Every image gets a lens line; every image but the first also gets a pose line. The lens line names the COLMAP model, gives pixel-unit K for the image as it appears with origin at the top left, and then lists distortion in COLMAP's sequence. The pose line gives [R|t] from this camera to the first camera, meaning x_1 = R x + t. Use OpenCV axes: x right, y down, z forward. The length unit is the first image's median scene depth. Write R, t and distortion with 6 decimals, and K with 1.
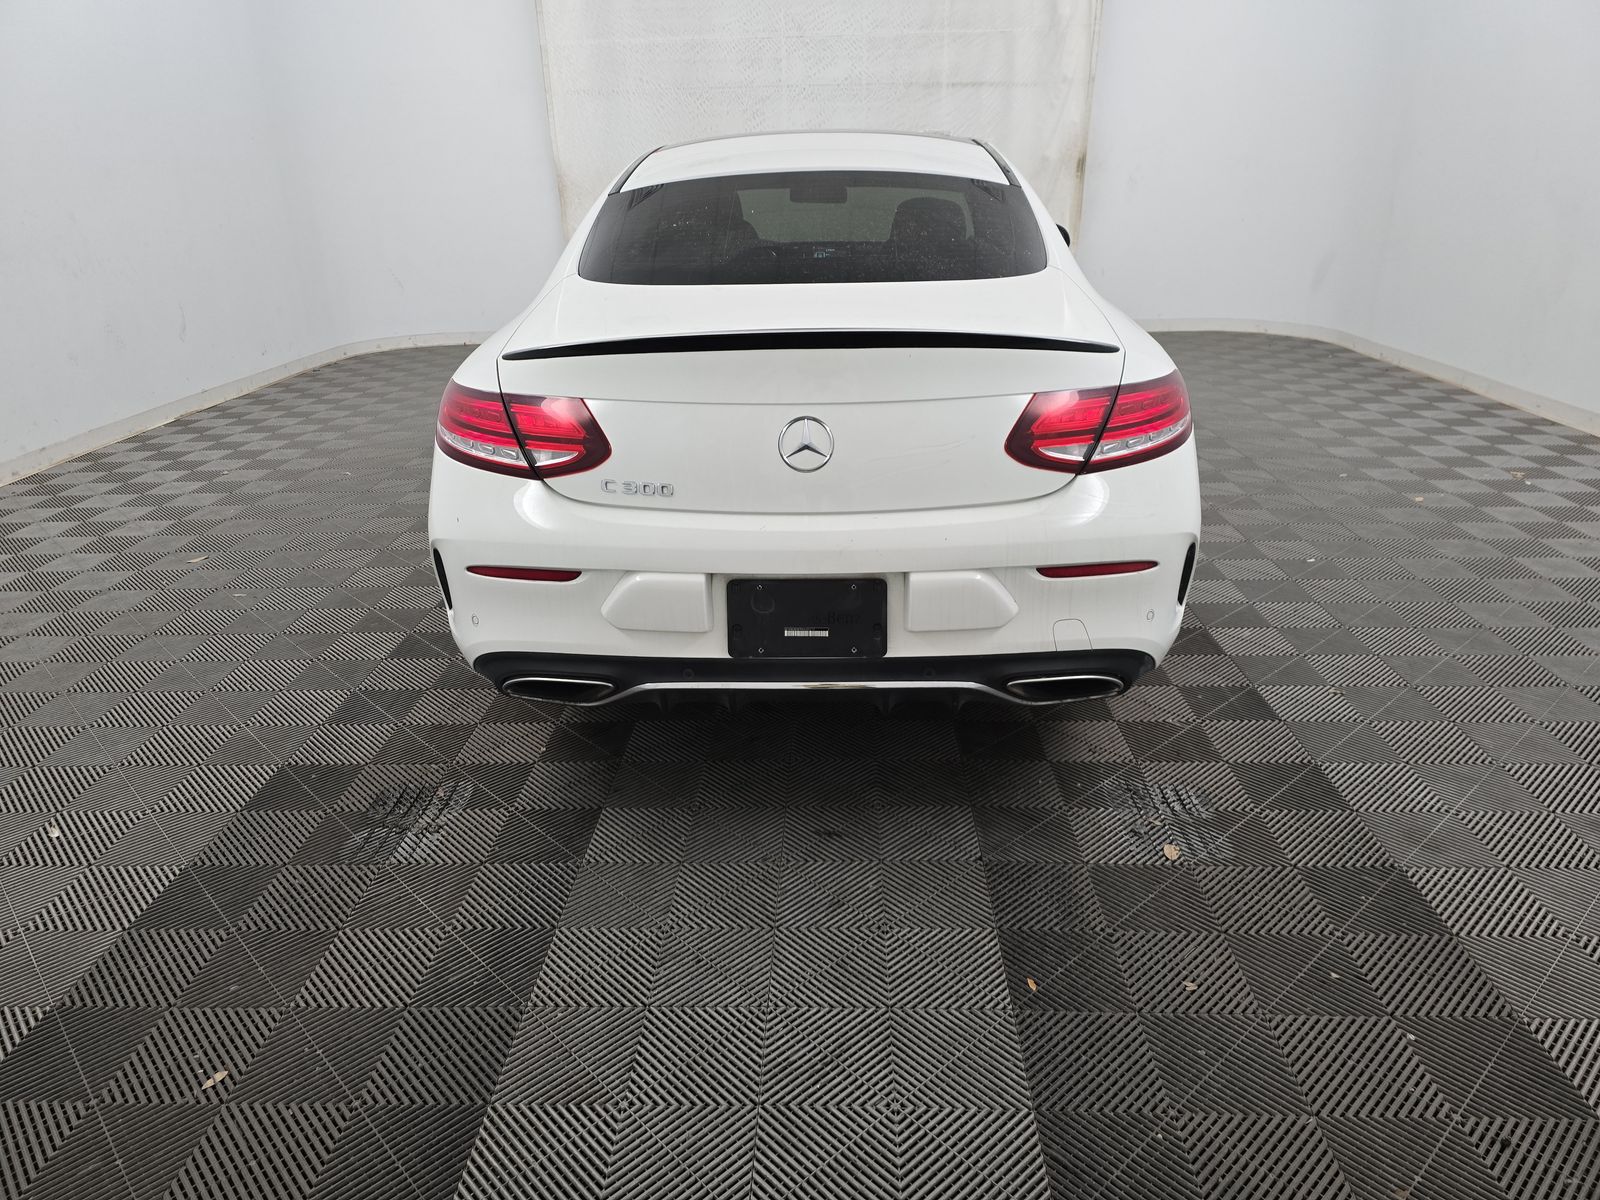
lens RADIAL K [[1088.8, 0, 800.3], [0, 1088.8, 608.7], [0, 0, 1]] dist [0.031496, -0.040986]
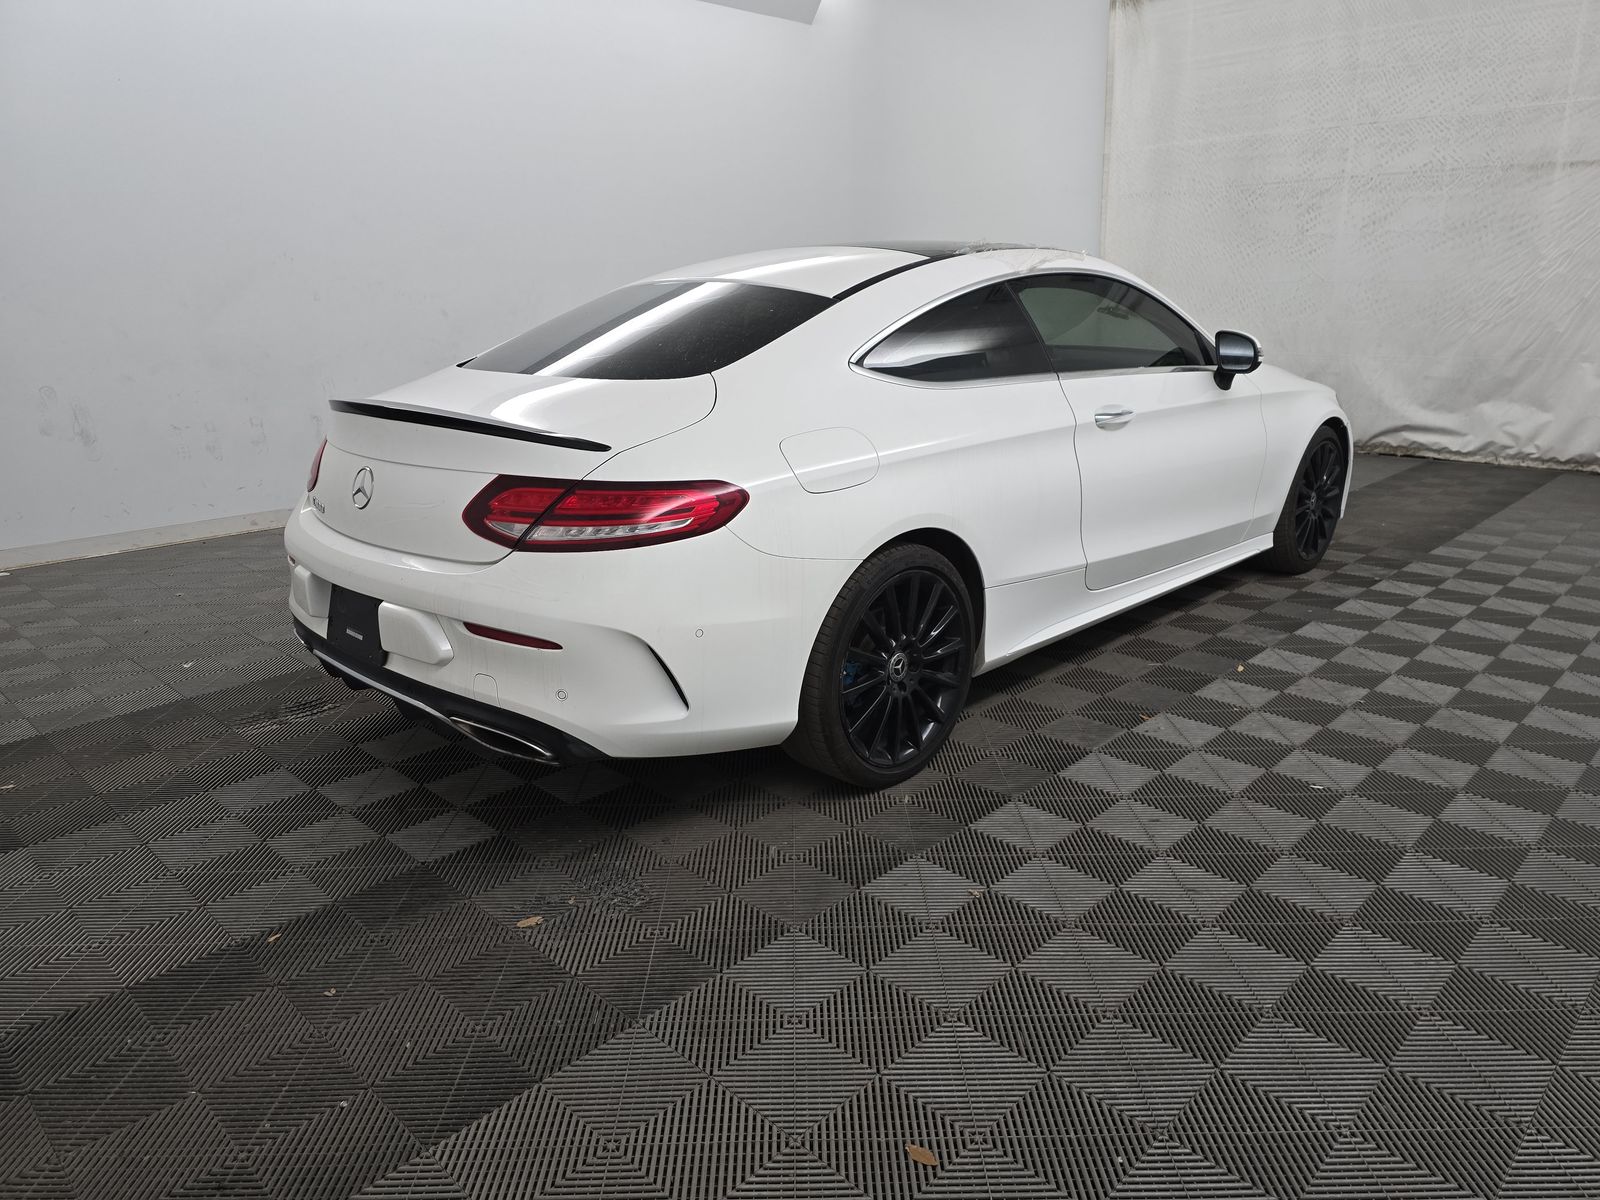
lens RADIAL K [[1088.8, 0, 800.3], [0, 1088.8, 608.7], [0, 0, 1]] dist [0.031496, -0.040986]
pose [[0.726446, 0.198370, -0.657971, 1.132341], [-0.248729, 0.968418, 0.017352, -0.146924], [0.640633, 0.151051, 0.752843, 0.336754]]
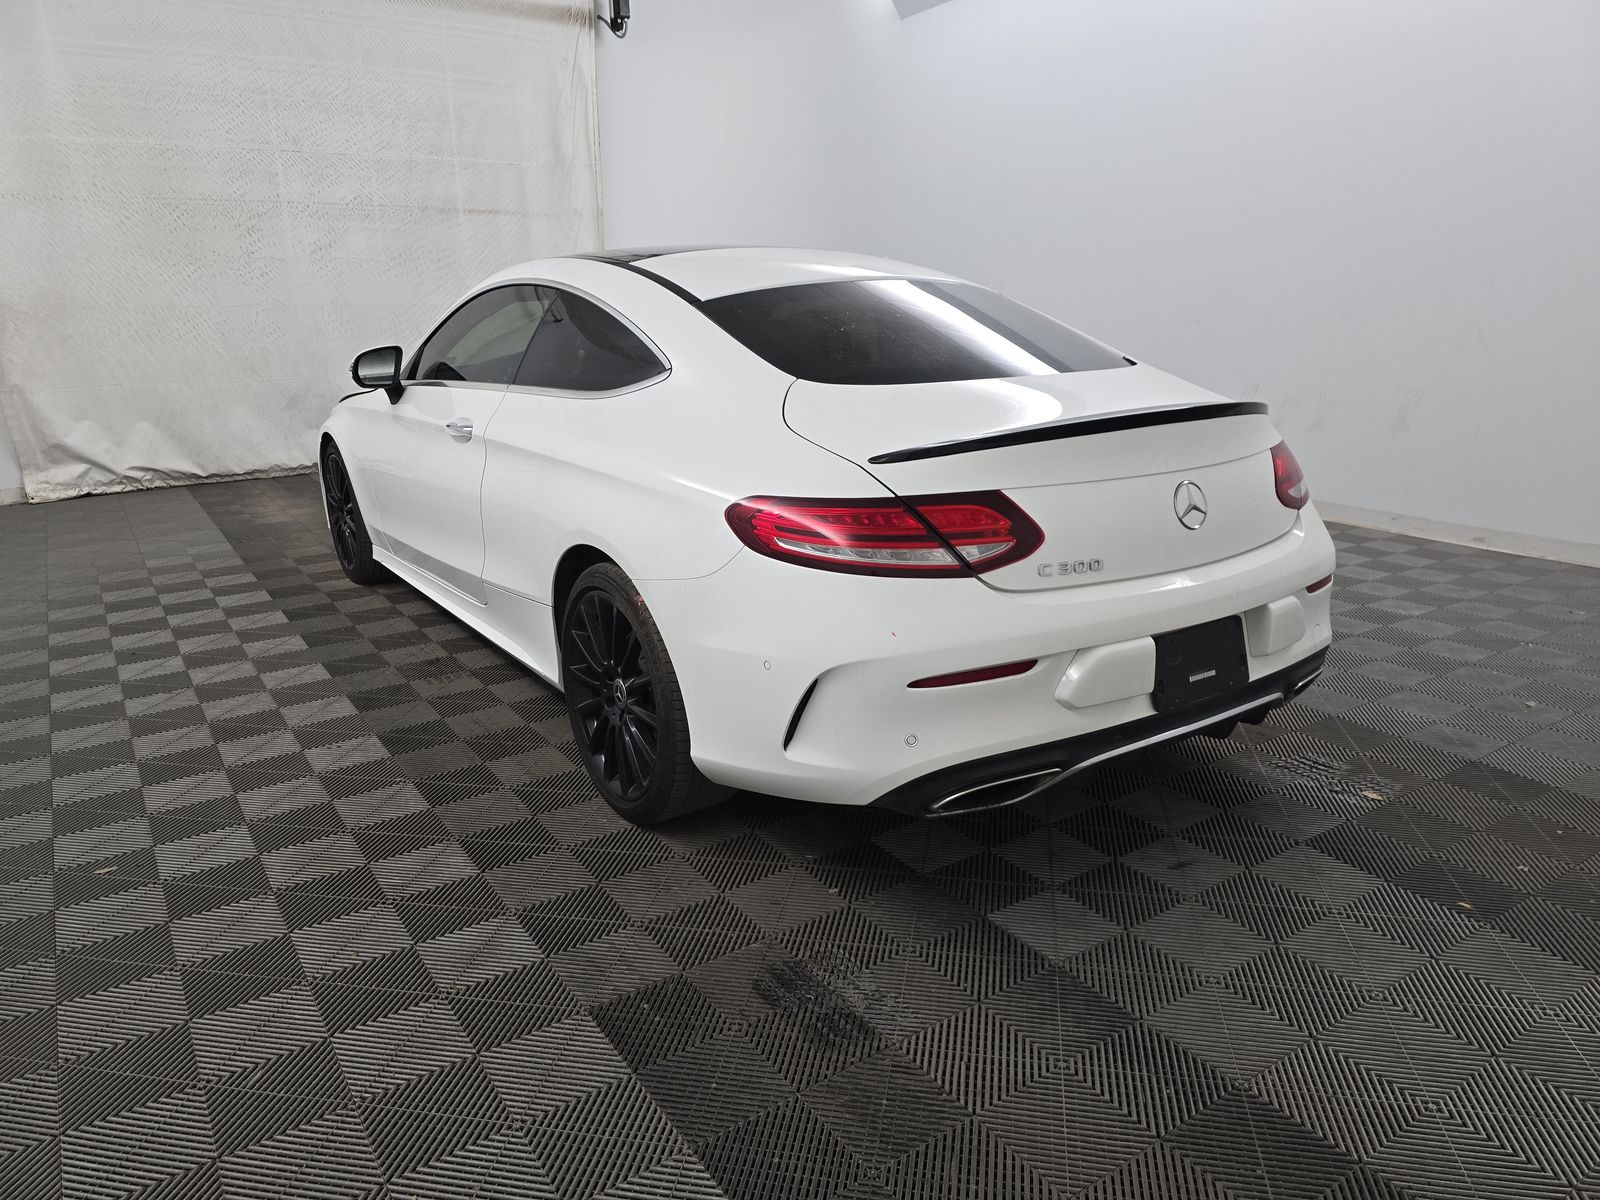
lens RADIAL K [[1088.8, 0, 800.3], [0, 1088.8, 608.7], [0, 0, 1]] dist [0.031496, -0.040986]
pose [[0.804137, -0.155309, 0.573797, -0.869486], [0.217432, 0.975224, -0.040753, -0.080162], [-0.553252, 0.157533, 0.817983, 0.289511]]
